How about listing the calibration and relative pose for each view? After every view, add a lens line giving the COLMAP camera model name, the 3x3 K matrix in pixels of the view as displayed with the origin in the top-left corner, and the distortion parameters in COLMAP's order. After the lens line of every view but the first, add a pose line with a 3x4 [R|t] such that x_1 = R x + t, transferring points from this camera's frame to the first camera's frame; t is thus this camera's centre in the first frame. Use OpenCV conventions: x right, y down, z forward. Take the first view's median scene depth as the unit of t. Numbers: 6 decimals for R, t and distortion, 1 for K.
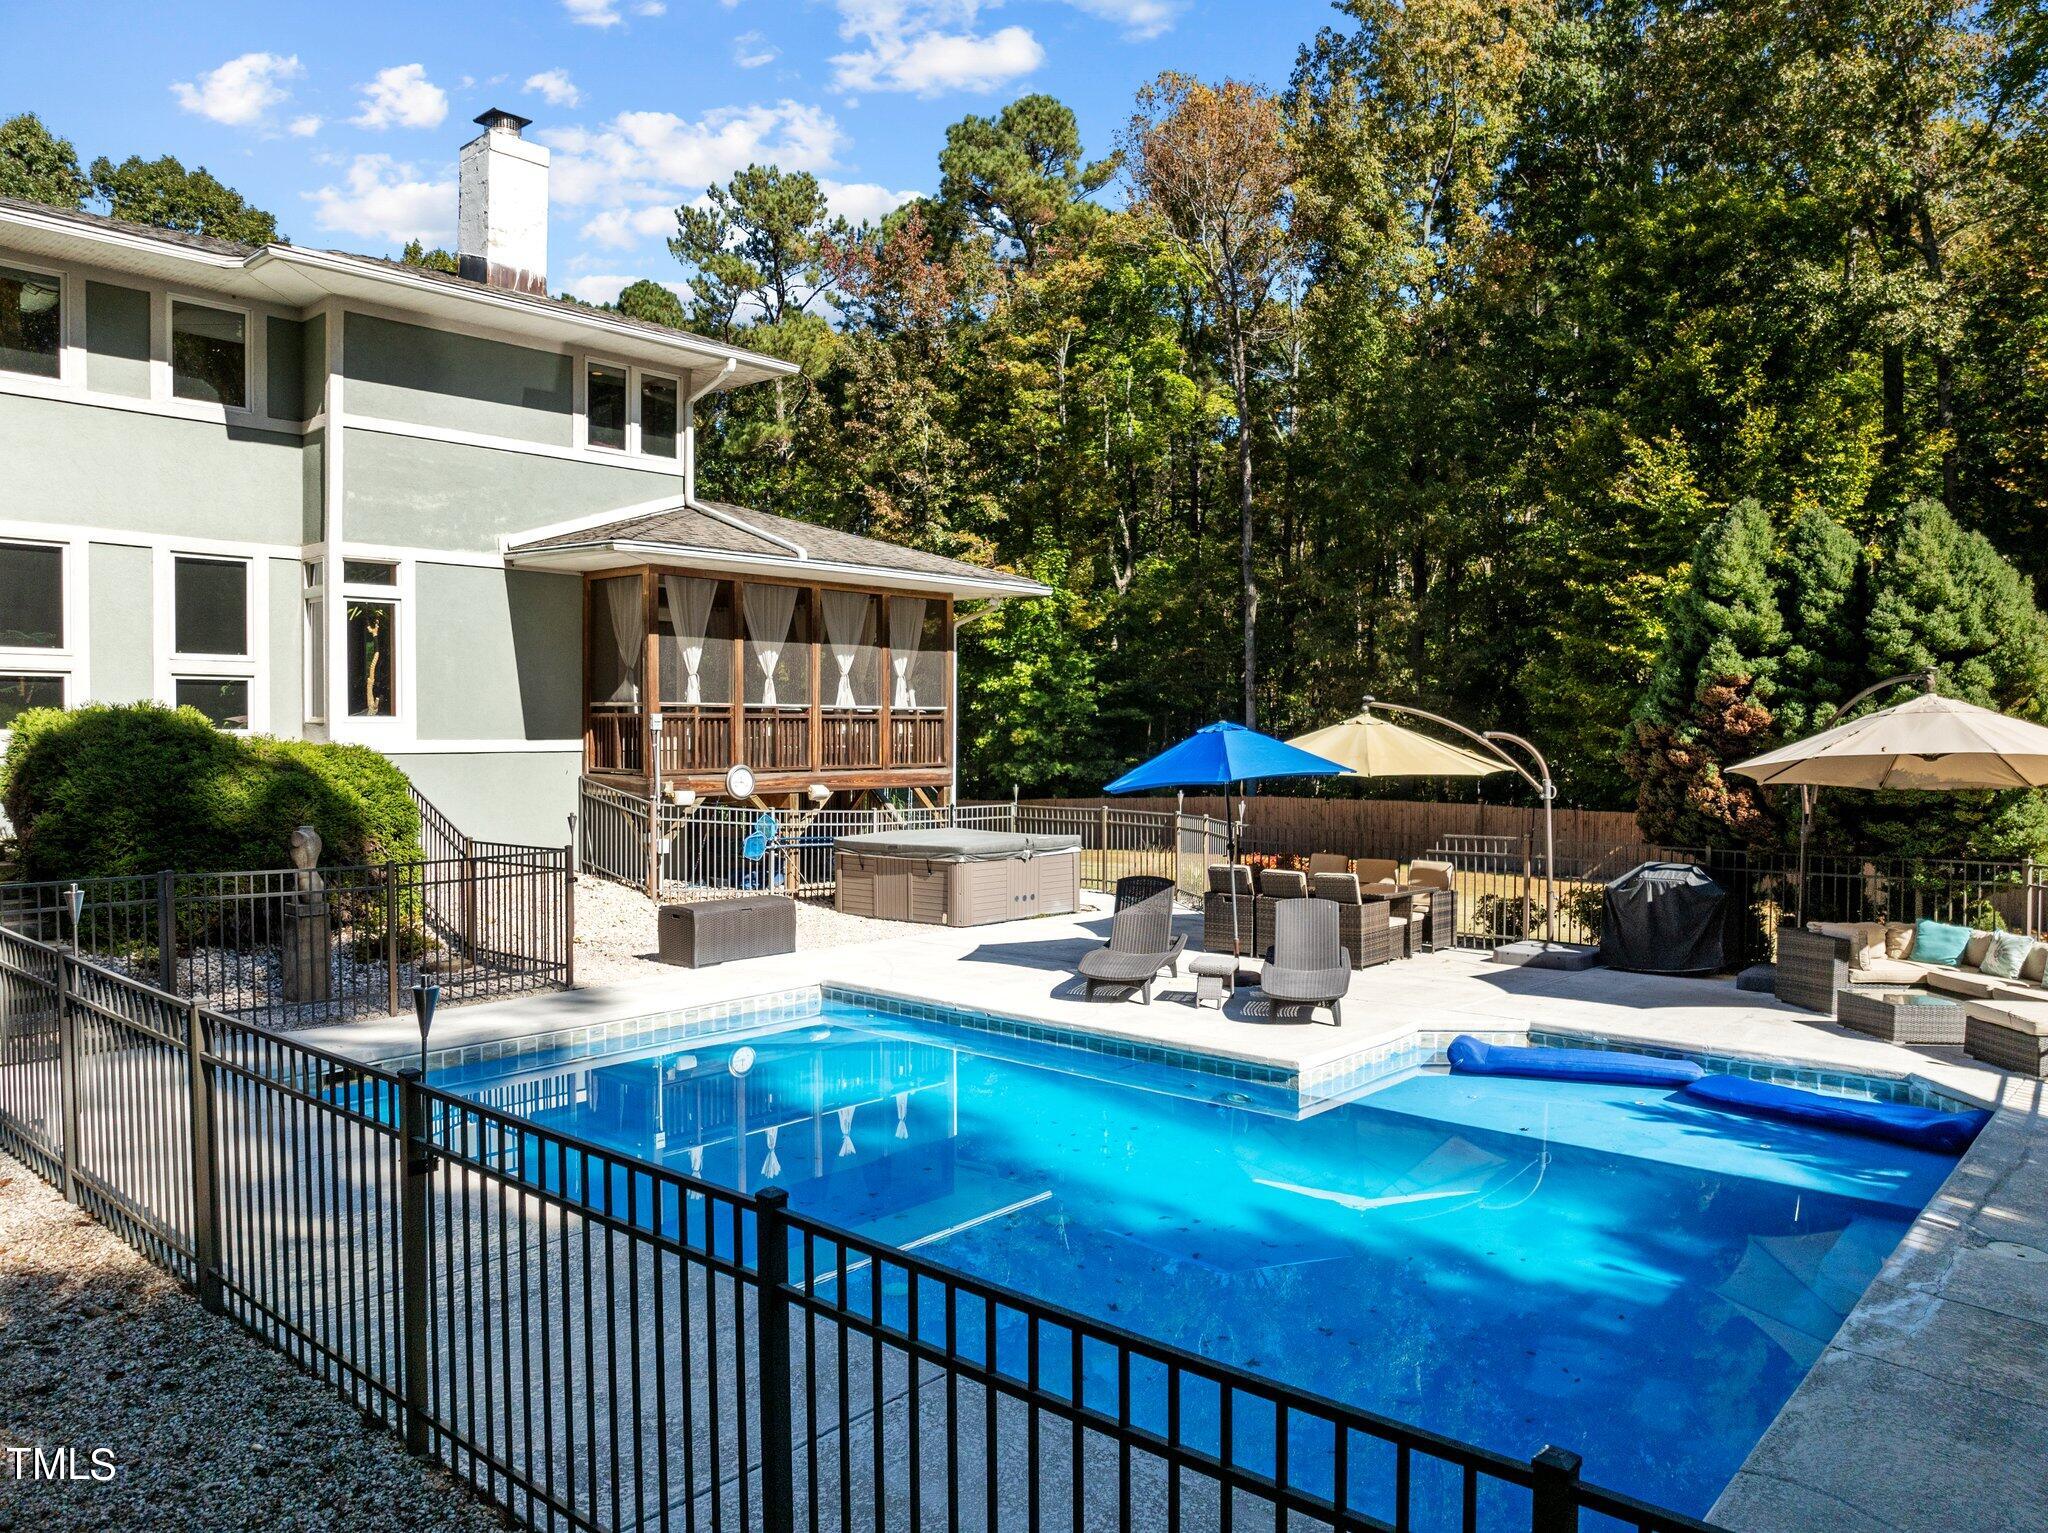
lens RADIAL K [[1450.6, 0, 1031.9], [0, 1450.6, 765.0], [0, 0, 1]] dist [-0.026885, -0.000061]
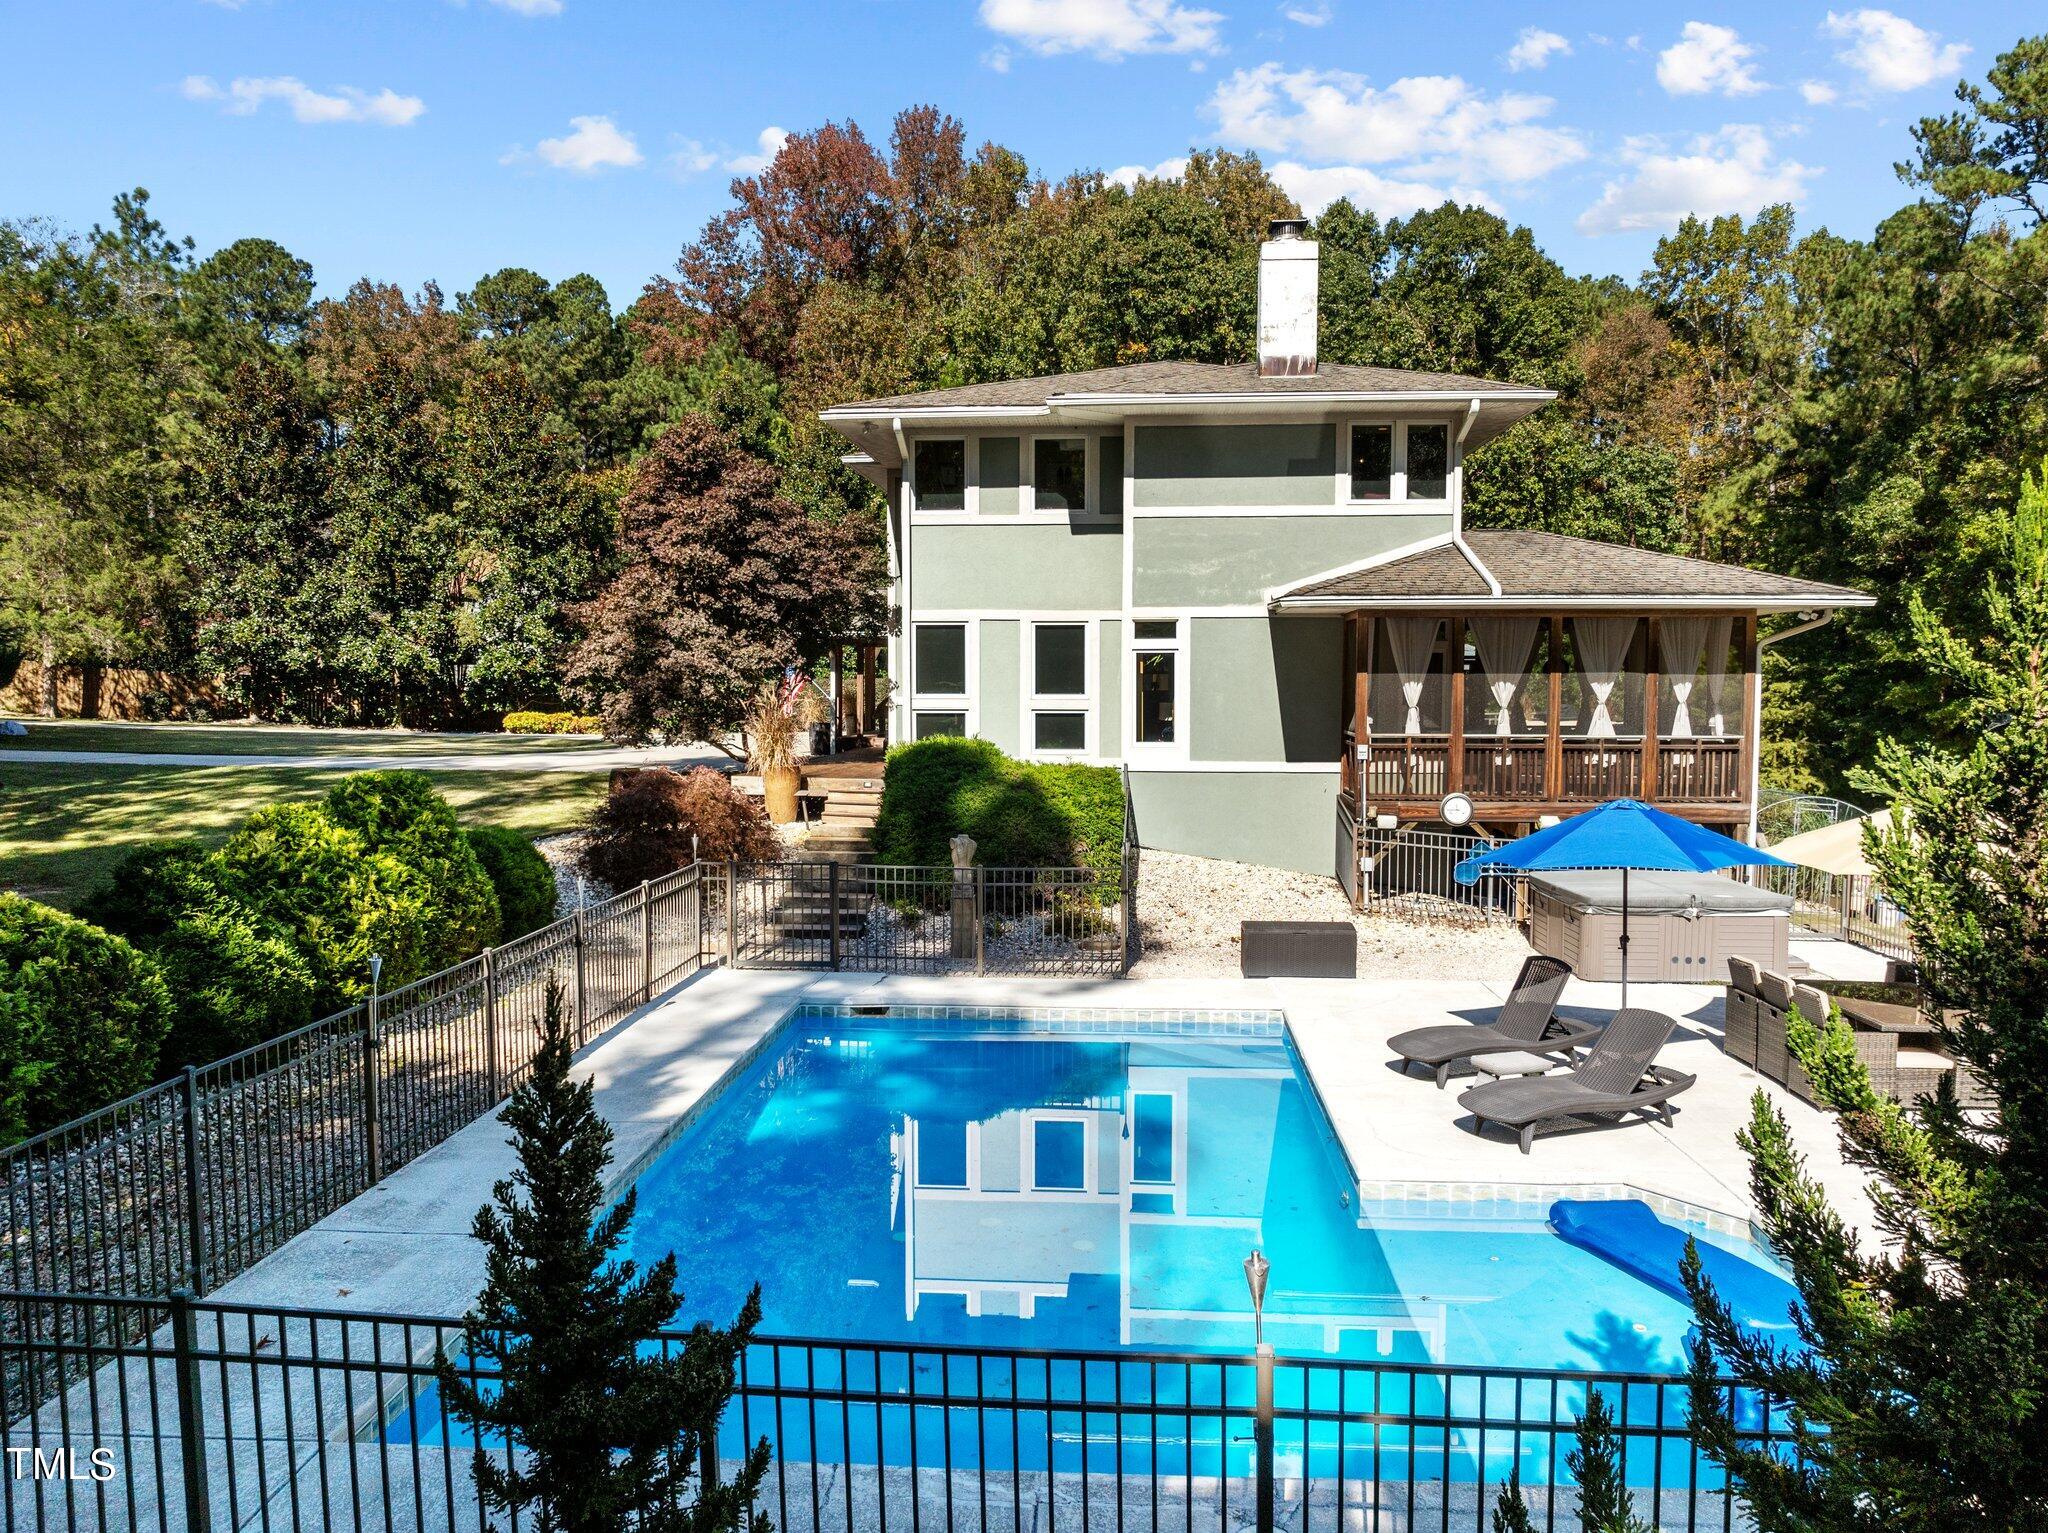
lens RADIAL K [[1433.9, 0, 1030.2], [0, 1433.9, 778.2], [0, 0, 1]] dist [-0.006864, -0.004649]
pose [[0.617558, 0.049792, -0.784948, 0.429168], [-0.021082, 0.998683, 0.046764, -0.053821], [0.786243, -0.012331, 0.617794, 0.118914]]
